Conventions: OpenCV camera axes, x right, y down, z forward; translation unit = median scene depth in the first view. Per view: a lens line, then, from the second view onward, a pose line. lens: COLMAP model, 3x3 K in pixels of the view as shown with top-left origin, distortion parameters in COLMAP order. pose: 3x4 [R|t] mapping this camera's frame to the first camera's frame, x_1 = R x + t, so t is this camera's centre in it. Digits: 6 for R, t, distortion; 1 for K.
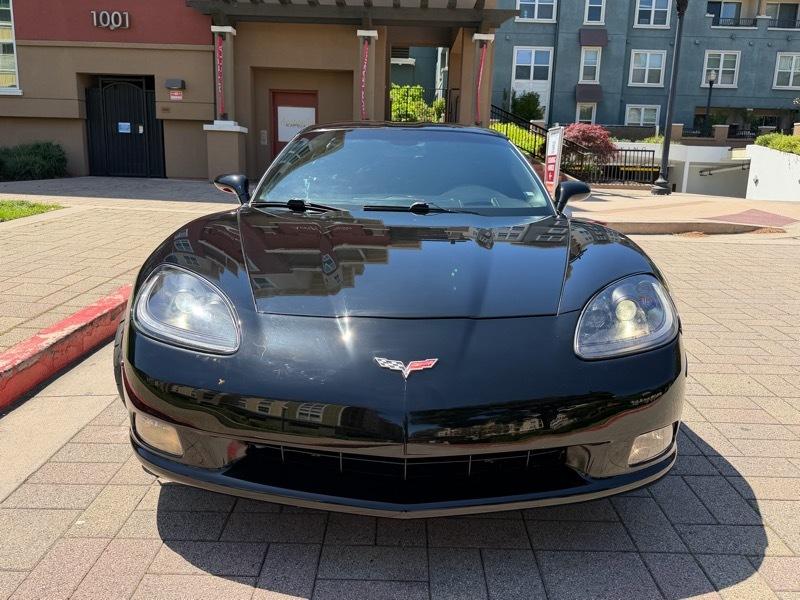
lens RADIAL K [[656.8, 0, 396.8], [0, 656.8, 307.7], [0, 0, 1]] dist [0.022967, -0.030062]
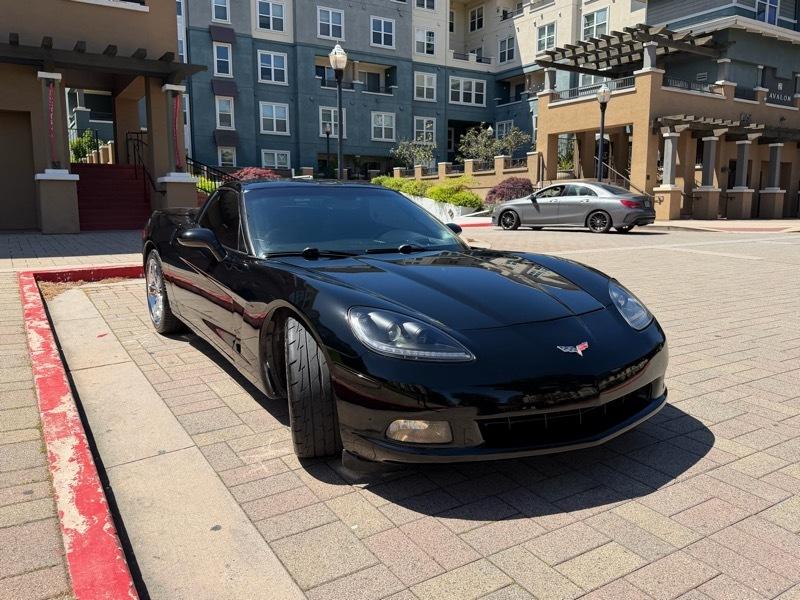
lens RADIAL K [[619.3, 0, 395.1], [0, 619.3, 302.6], [0, 0, 1]] dist [0.049387, -0.074585]
pose [[0.842859, -0.110684, 0.526629, -0.132413], [0.138487, 0.990272, -0.013516, -0.007037], [-0.520010, 0.084324, 0.849988, -0.004132]]
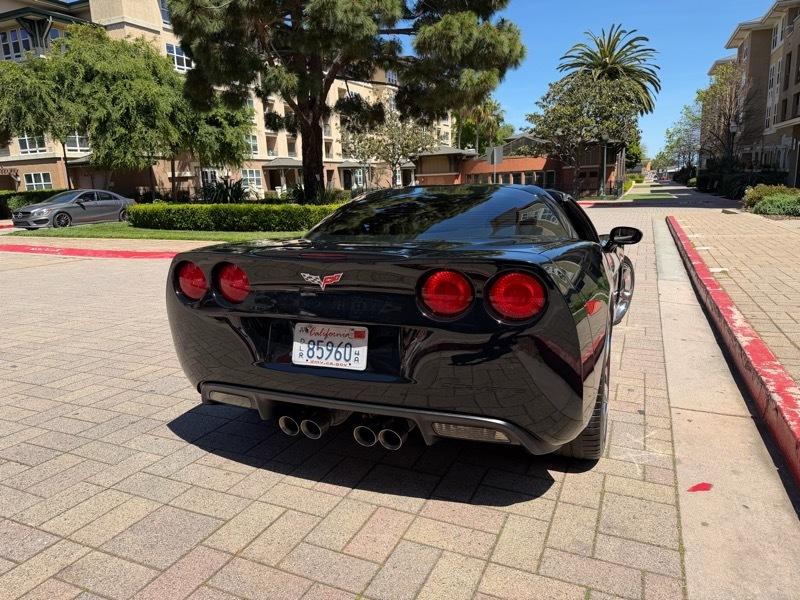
lens RADIAL K [[561.6, 0, 396.6], [0, 561.6, 299.3], [0, 0, 1]] dist [0.030443, -0.038070]
pose [[-0.921770, -0.072591, 0.380882, -0.067388], [0.095922, 0.909092, 0.405402, -0.134081], [-0.375685, 0.410222, -0.831011, 0.512282]]
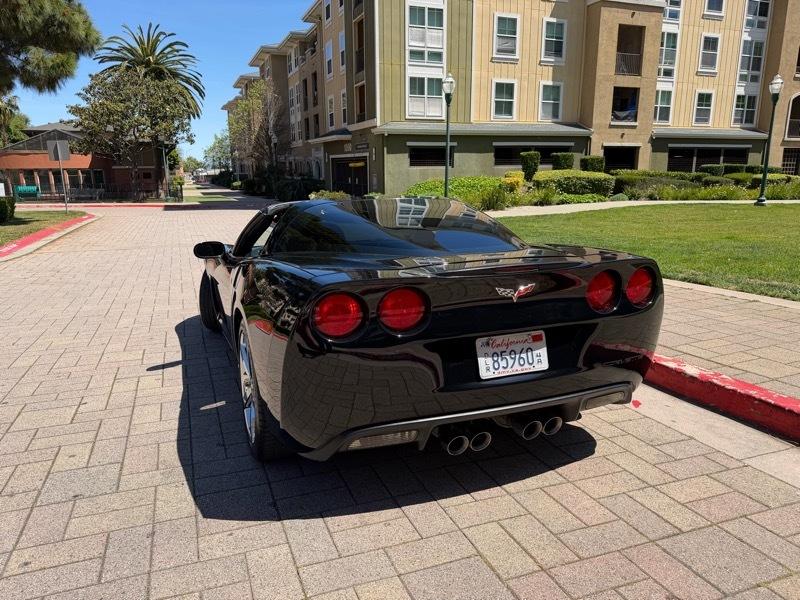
lens RADIAL K [[561.6, 0, 395.3], [0, 561.6, 303.2], [0, 0, 1]] dist [0.030443, -0.038070]
pose [[-0.930068, 0.062329, -0.362063, 0.083695], [-0.098206, 0.907463, 0.408493, -0.137997], [0.354019, 0.415483, -0.837881, 0.514498]]
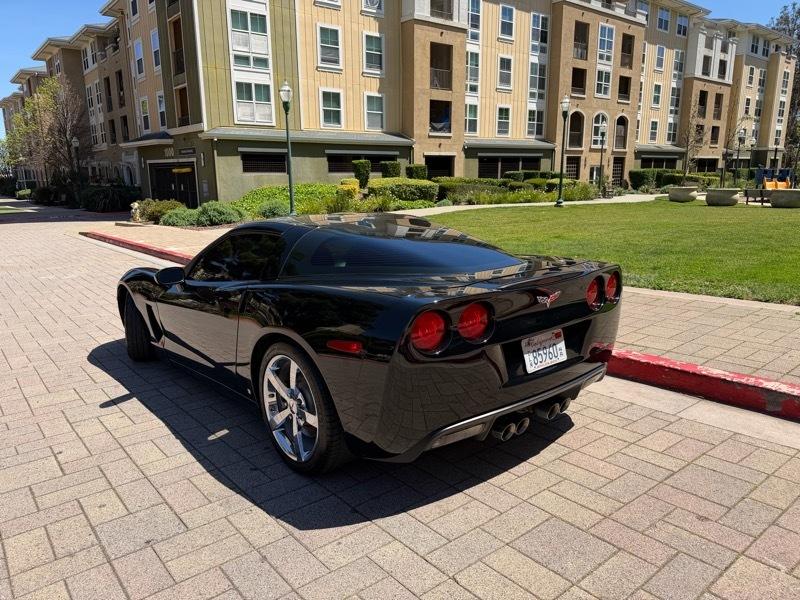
lens RADIAL K [[561.6, 0, 395.4], [0, 561.6, 305.4], [0, 0, 1]] dist [0.030443, -0.038070]
pose [[-0.769333, 0.125961, -0.626308, 0.150131], [-0.147832, 0.918659, 0.366349, -0.140259], [0.621509, 0.374432, -0.688133, 0.495284]]
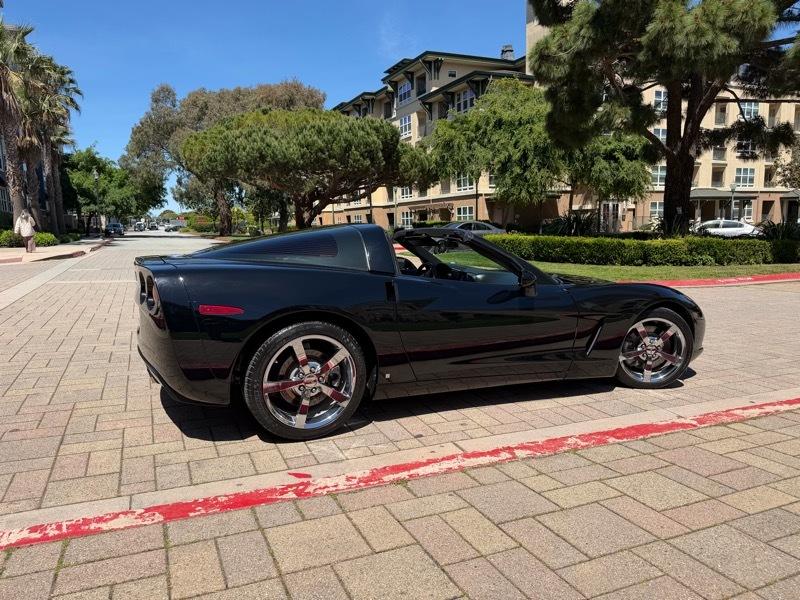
lens RADIAL K [[561.6, 0, 396.9], [0, 561.6, 308.5], [0, 0, 1]] dist [0.030443, -0.038070]
pose [[-0.420855, -0.152769, 0.894171, -0.262305], [0.202075, 0.945160, 0.256590, -0.110238], [-0.884334, 0.288677, -0.366905, 0.397082]]
